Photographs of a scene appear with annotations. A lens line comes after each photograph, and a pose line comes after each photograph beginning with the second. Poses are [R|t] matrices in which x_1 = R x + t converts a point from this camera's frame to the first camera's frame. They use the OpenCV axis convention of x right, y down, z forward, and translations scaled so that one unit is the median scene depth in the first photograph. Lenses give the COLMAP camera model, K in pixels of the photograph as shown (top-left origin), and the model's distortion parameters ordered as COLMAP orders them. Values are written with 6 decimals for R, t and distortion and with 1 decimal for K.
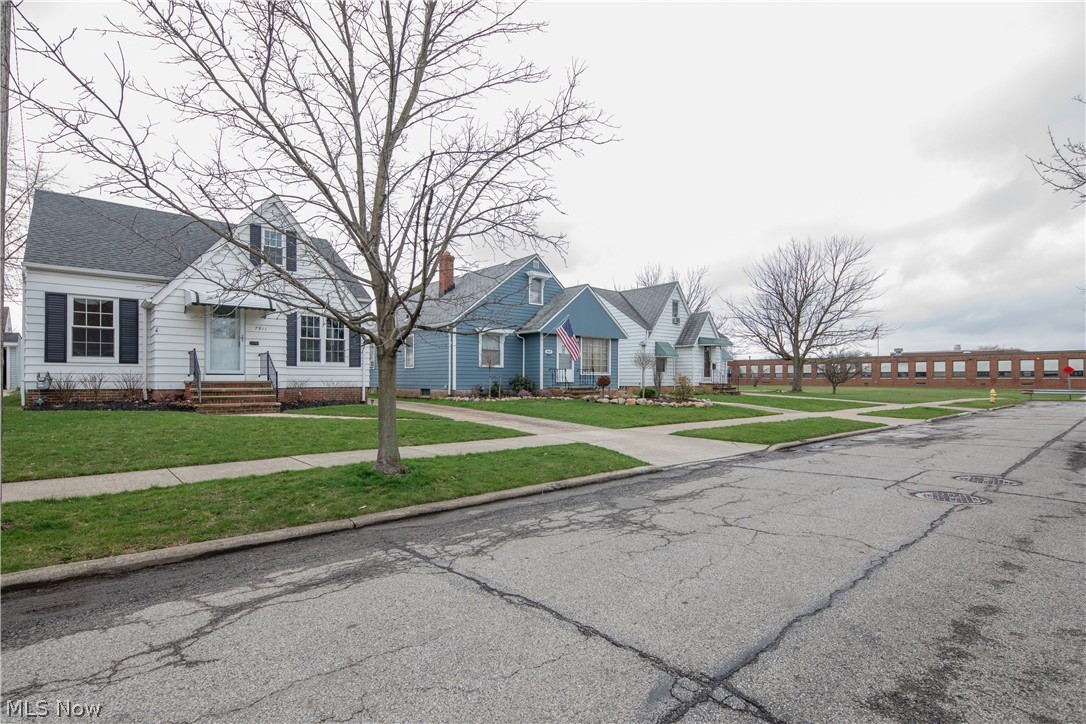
lens RADIAL K [[529.6, 0, 544.8], [0, 529.6, 376.6], [0, 0, 1]] dist [0.000936, -0.000691]
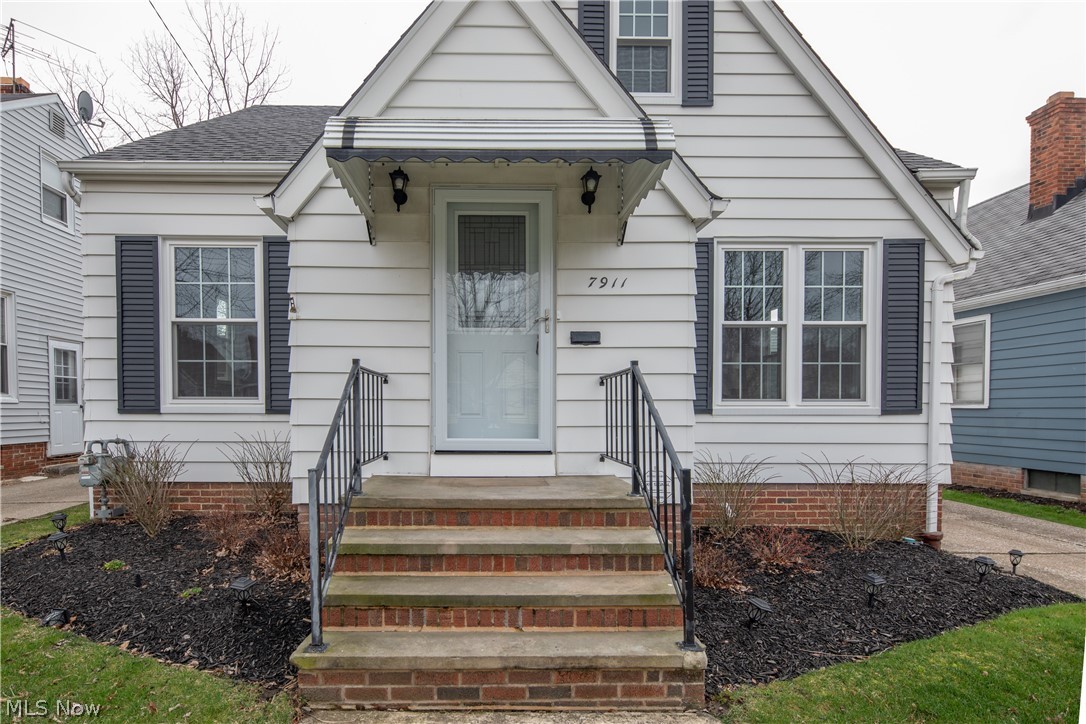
lens RADIAL K [[554.5, 0, 485.1], [0, 554.5, 418.8], [0, 0, 1]] dist [0.004364, -0.001376]
pose [[0.756858, 0.012706, -0.653456, -0.421433], [0.001570, 0.999773, 0.021258, -0.029009], [0.653577, -0.017116, 0.756666, 0.788645]]
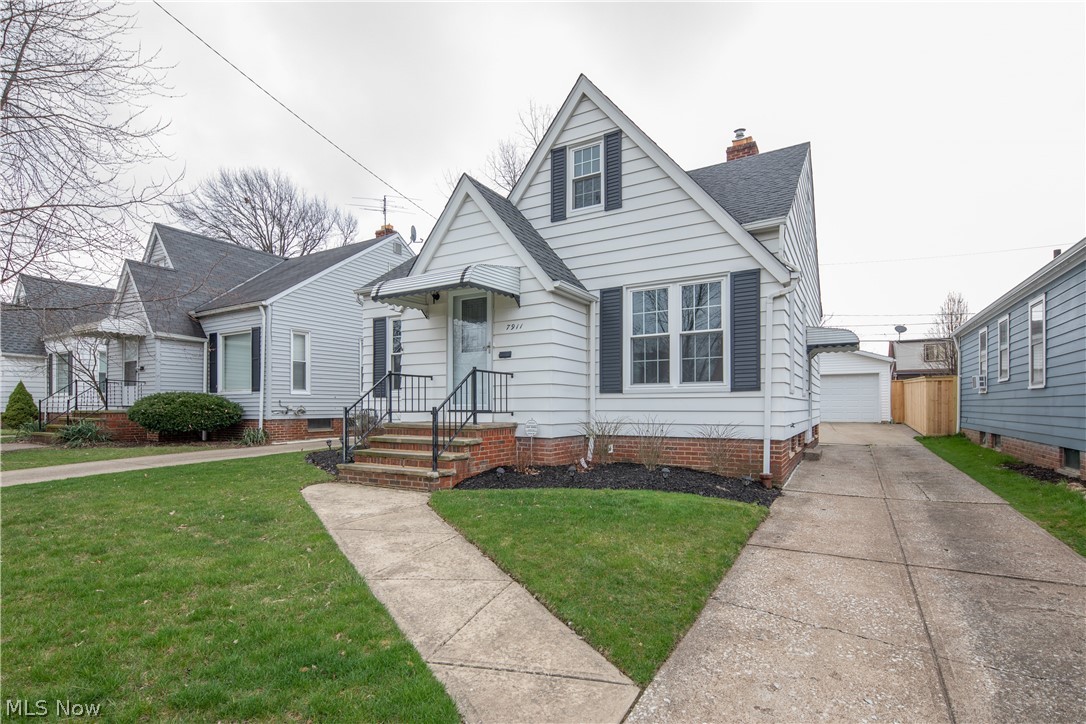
lens RADIAL K [[524.5, 0, 542.7], [0, 524.5, 407.3], [0, 0, 1]] dist [0.001348, -0.000569]
pose [[0.304968, -0.000764, -0.952362, -0.014267], [0.006520, 0.999978, 0.001285, -0.008986], [0.952340, -0.006601, 0.304966, 0.914560]]
